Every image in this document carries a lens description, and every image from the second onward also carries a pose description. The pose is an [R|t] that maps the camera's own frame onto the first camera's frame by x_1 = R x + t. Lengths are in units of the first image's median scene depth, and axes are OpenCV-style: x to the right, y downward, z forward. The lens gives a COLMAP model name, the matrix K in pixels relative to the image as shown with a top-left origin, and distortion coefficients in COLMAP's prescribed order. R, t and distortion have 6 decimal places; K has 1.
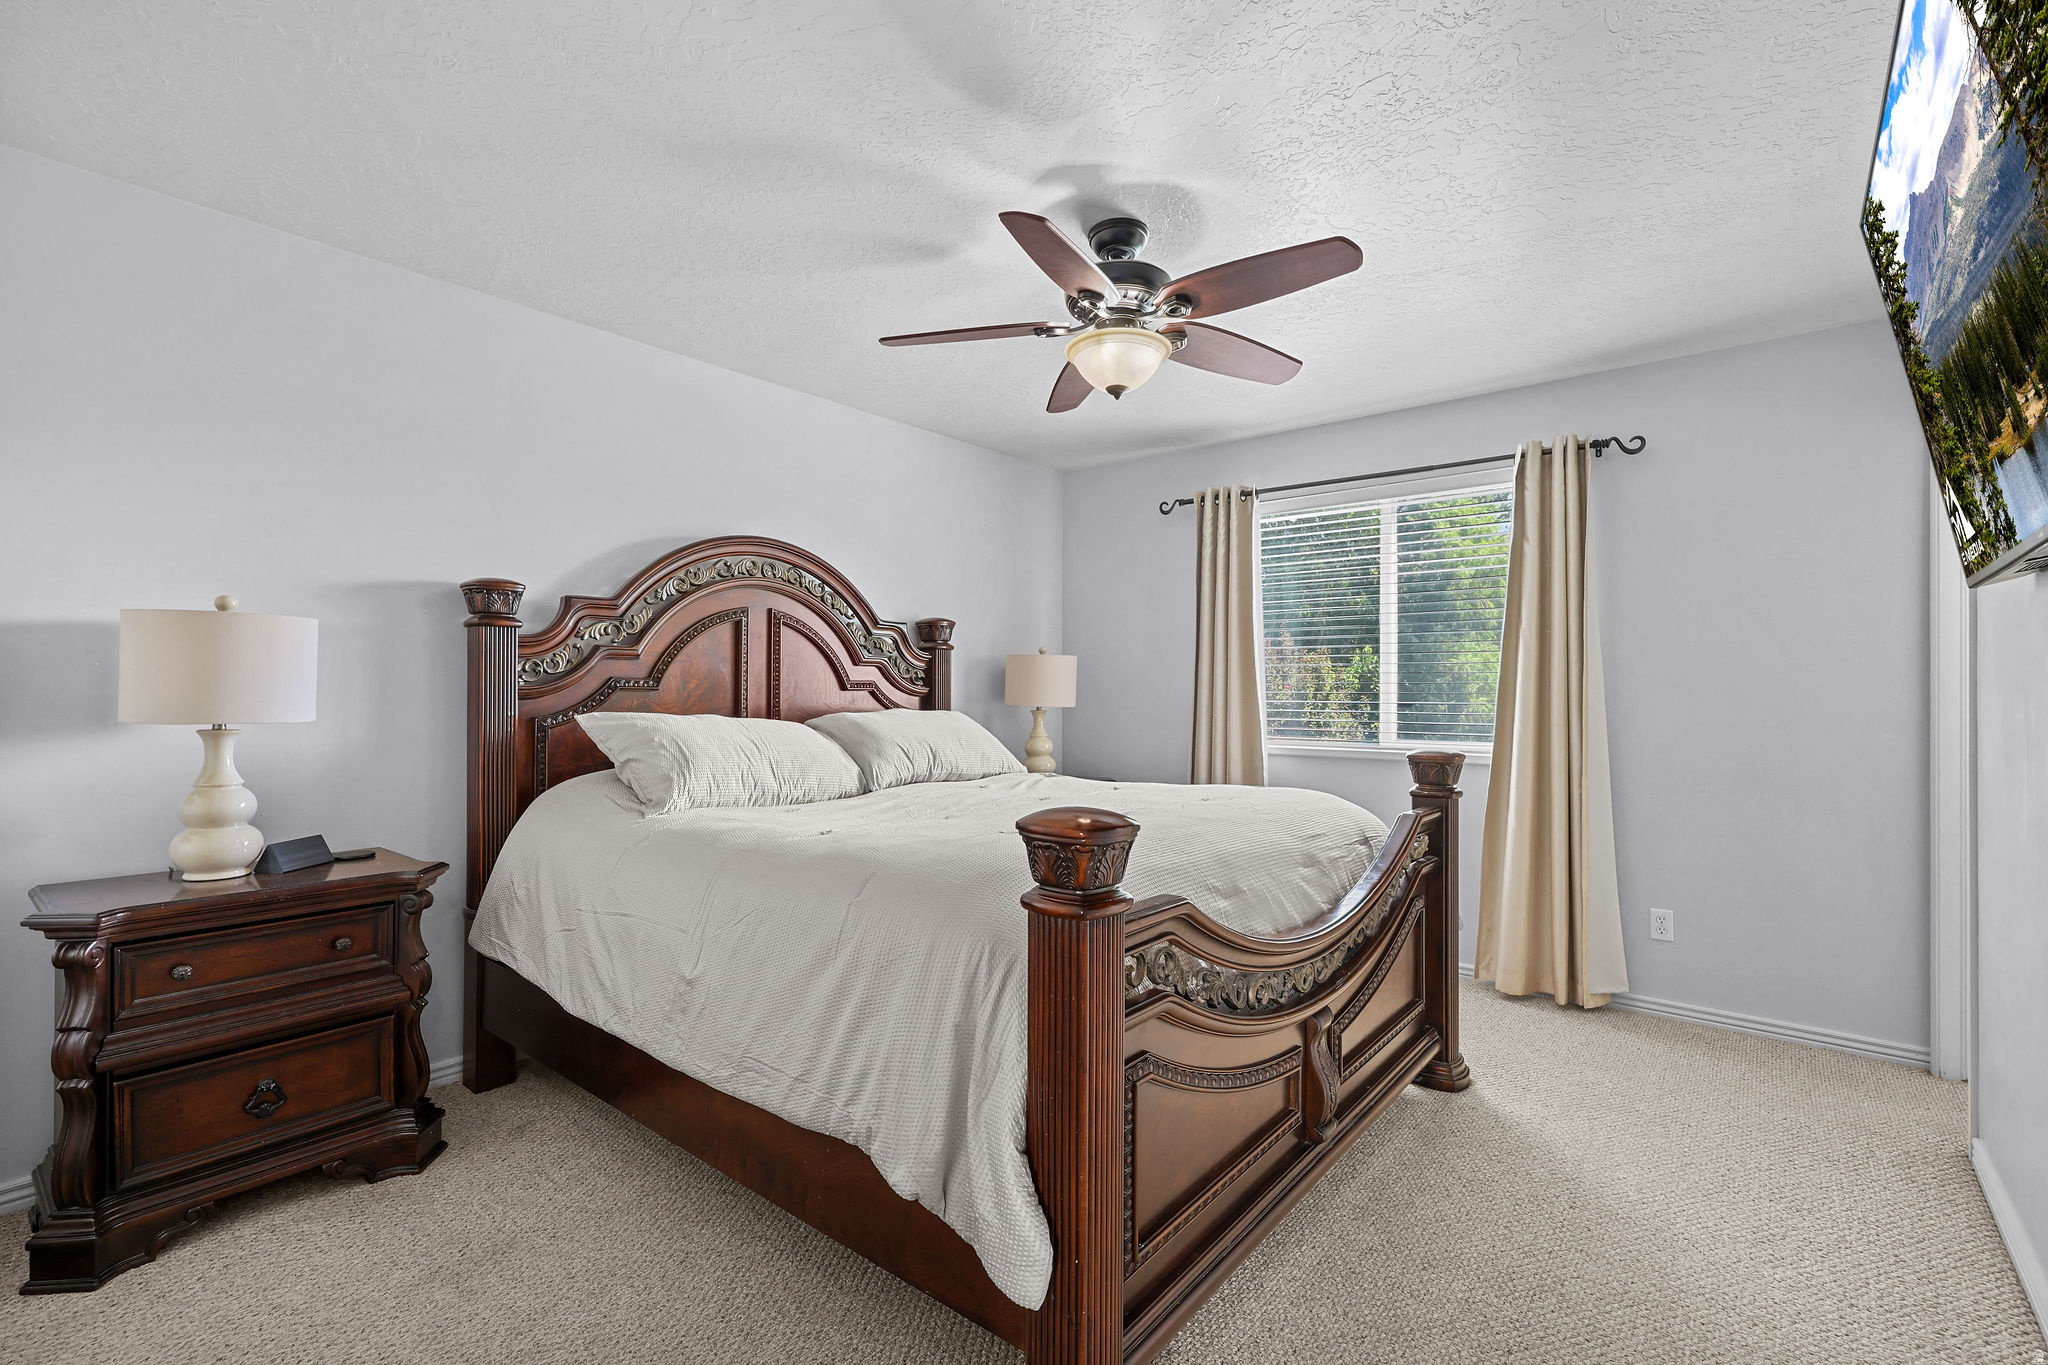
lens RADIAL K [[905.9, 0, 1021.4], [0, 905.9, 683.1], [0, 0, 1]] dist [-0.002293, -0.000459]
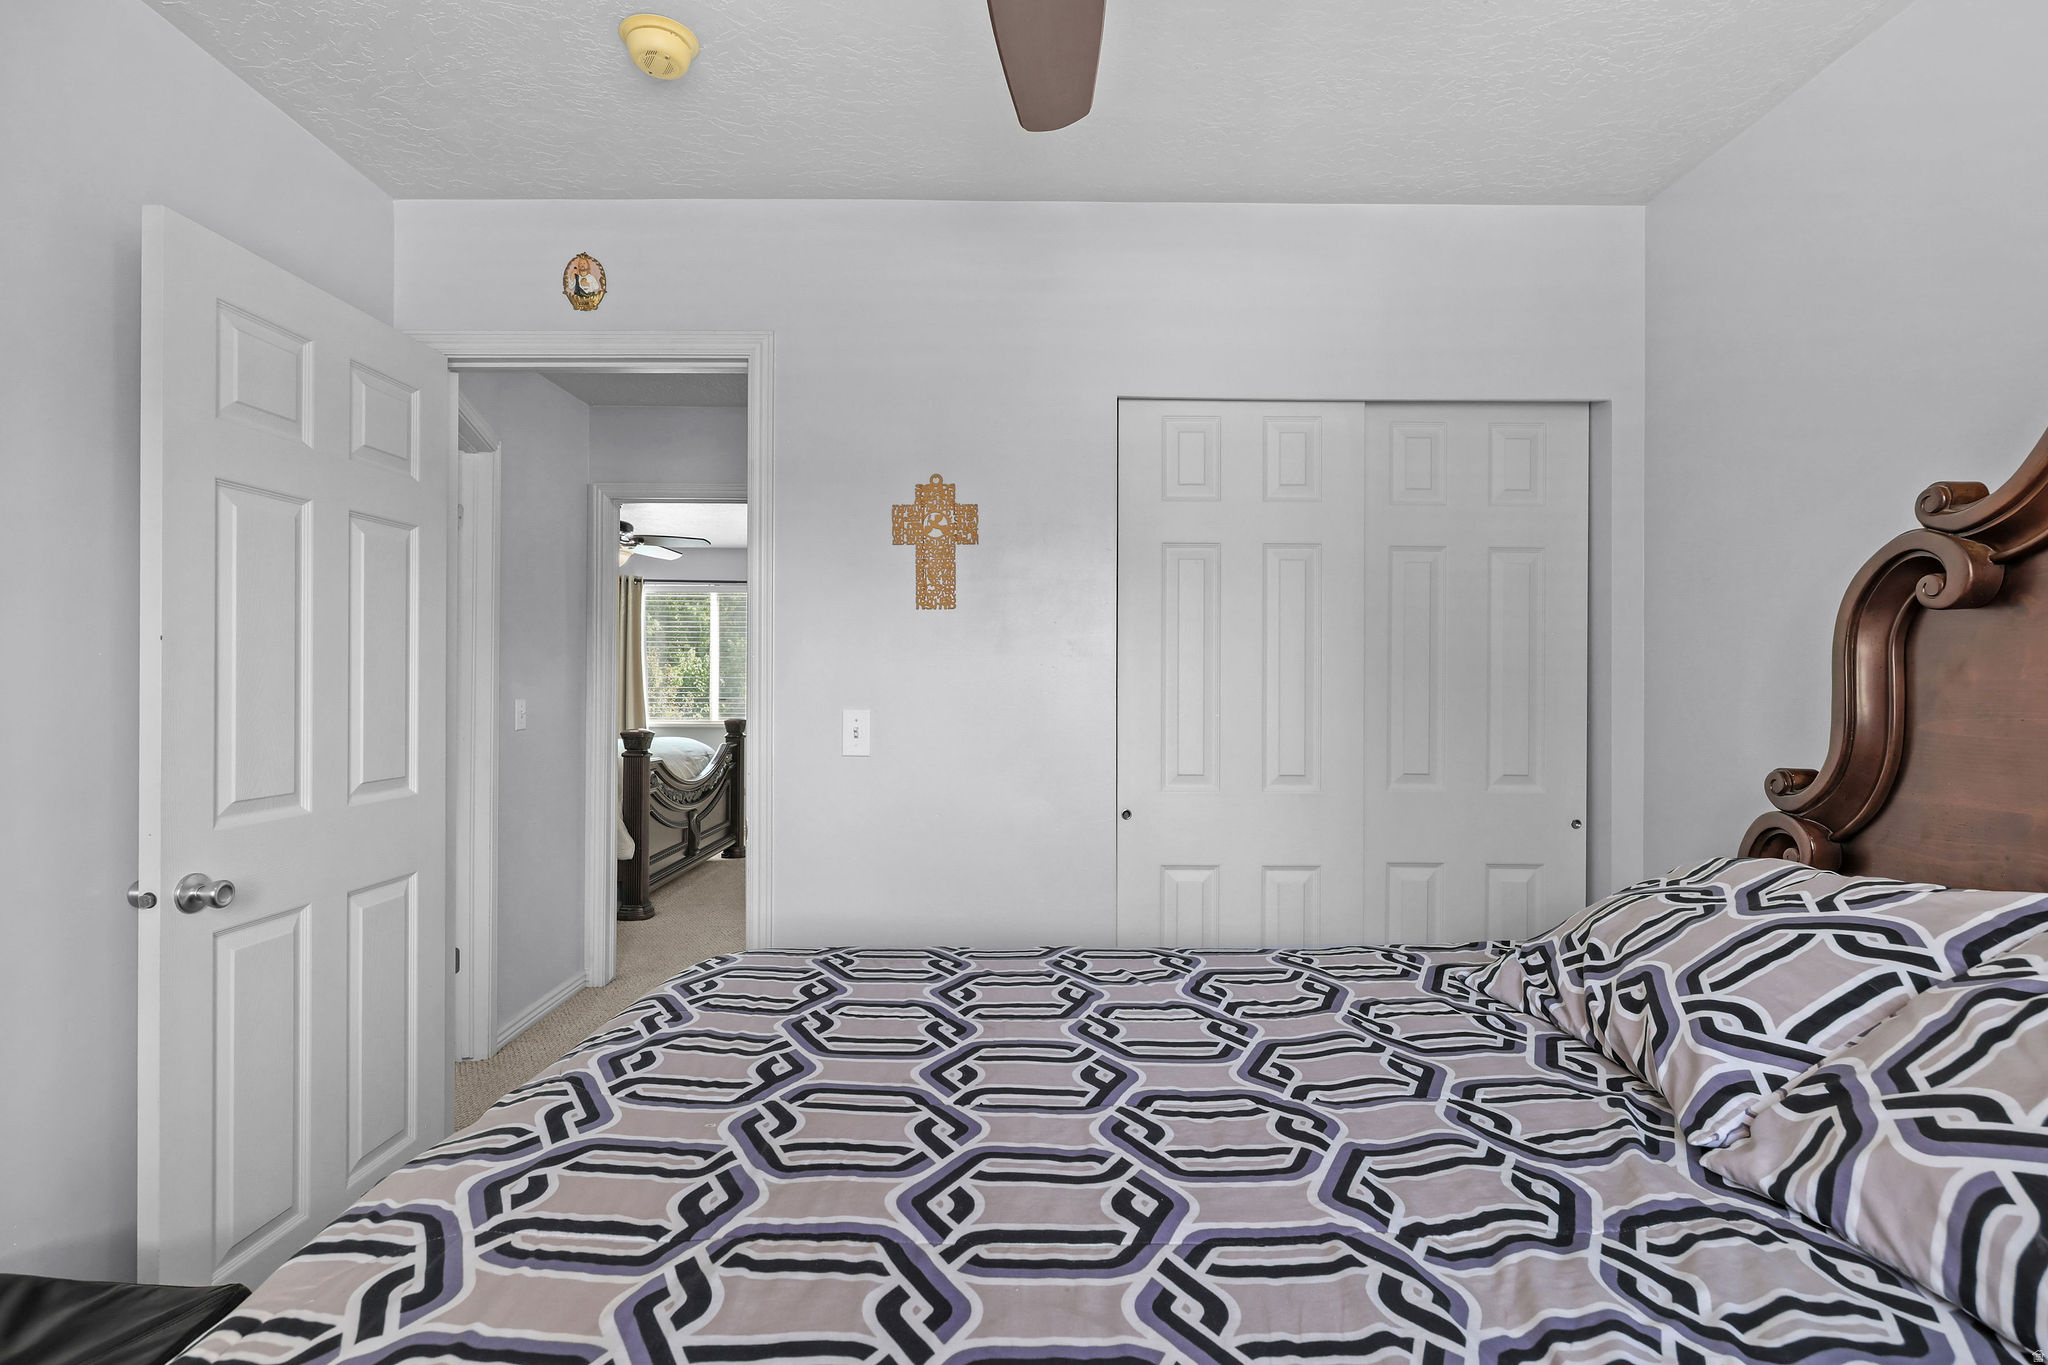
lens RADIAL K [[996.2, 0, 1012.6], [0, 996.2, 686.1], [0, 0, 1]] dist [0.002157, 0.000619]
pose [[0.770113, 0.006721, 0.637872, -0.673355], [-0.014910, 0.999861, 0.007465, -0.042788], [-0.637733, -0.015260, 0.770107, -1.526709]]
